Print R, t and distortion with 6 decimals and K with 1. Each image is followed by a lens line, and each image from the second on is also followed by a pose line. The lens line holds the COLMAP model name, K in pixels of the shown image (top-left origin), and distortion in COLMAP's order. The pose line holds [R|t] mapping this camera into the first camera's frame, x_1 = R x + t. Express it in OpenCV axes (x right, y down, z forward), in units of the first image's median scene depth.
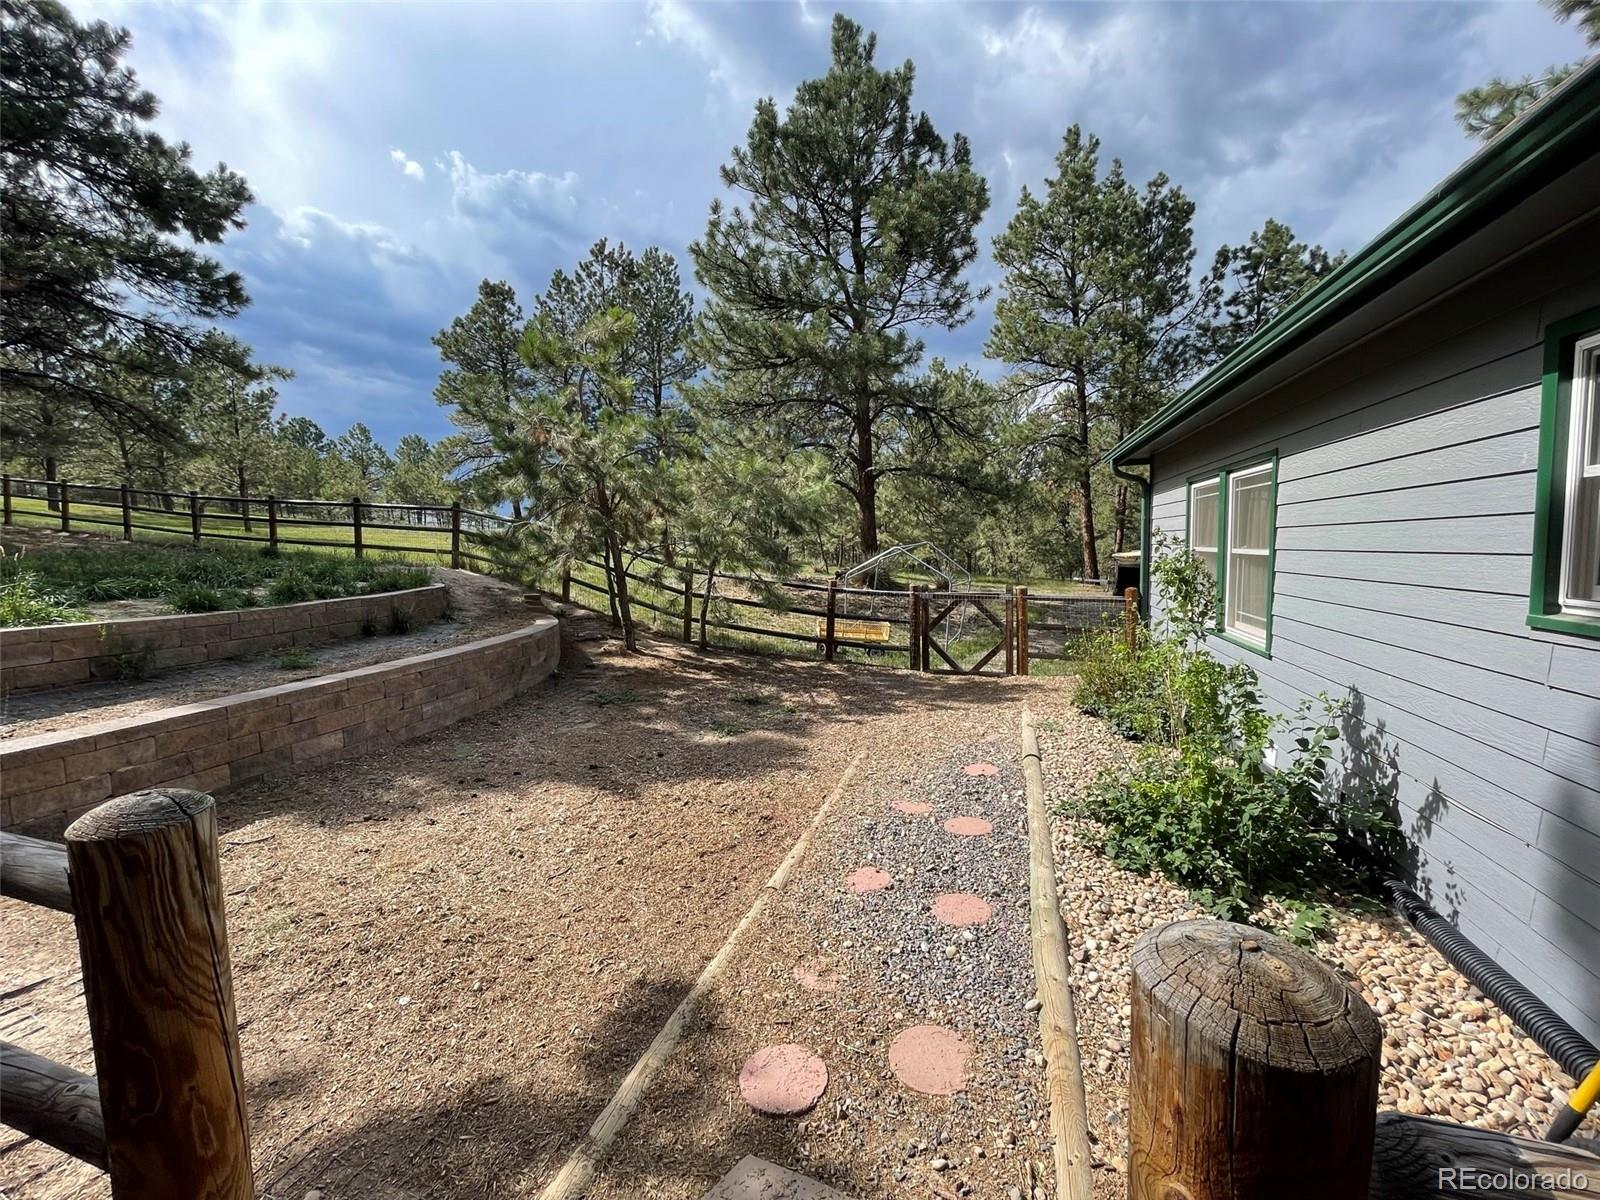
lens RADIAL K [[643.6, 0, 801.6], [0, 643.6, 596.8], [0, 0, 1]] dist [-0.004333, 0.000884]
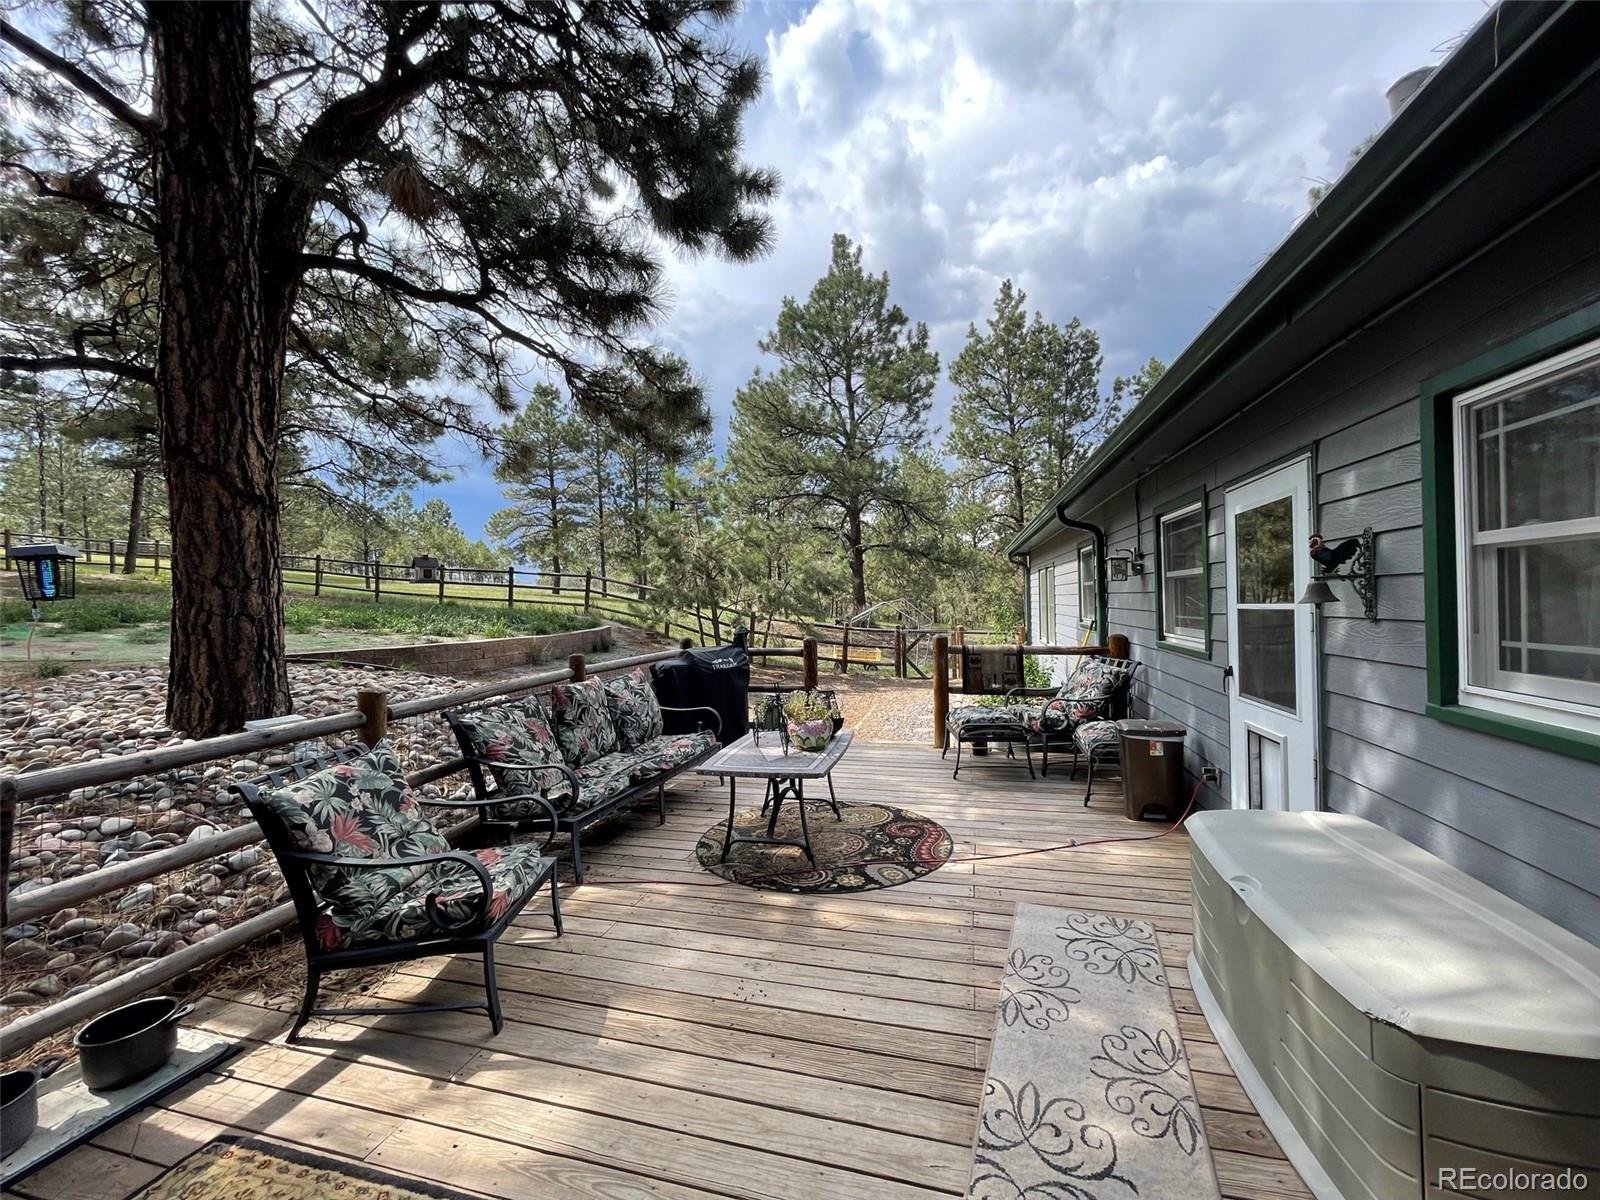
lens RADIAL K [[643.6, 0, 802.6], [0, 643.6, 597.0], [0, 0, 1]] dist [-0.004333, 0.000884]
pose [[0.998900, 0.003197, 0.046791, -0.074909], [0.000736, 0.996483, -0.083792, 0.024807], [-0.046894, 0.083734, 0.995384, -0.333591]]
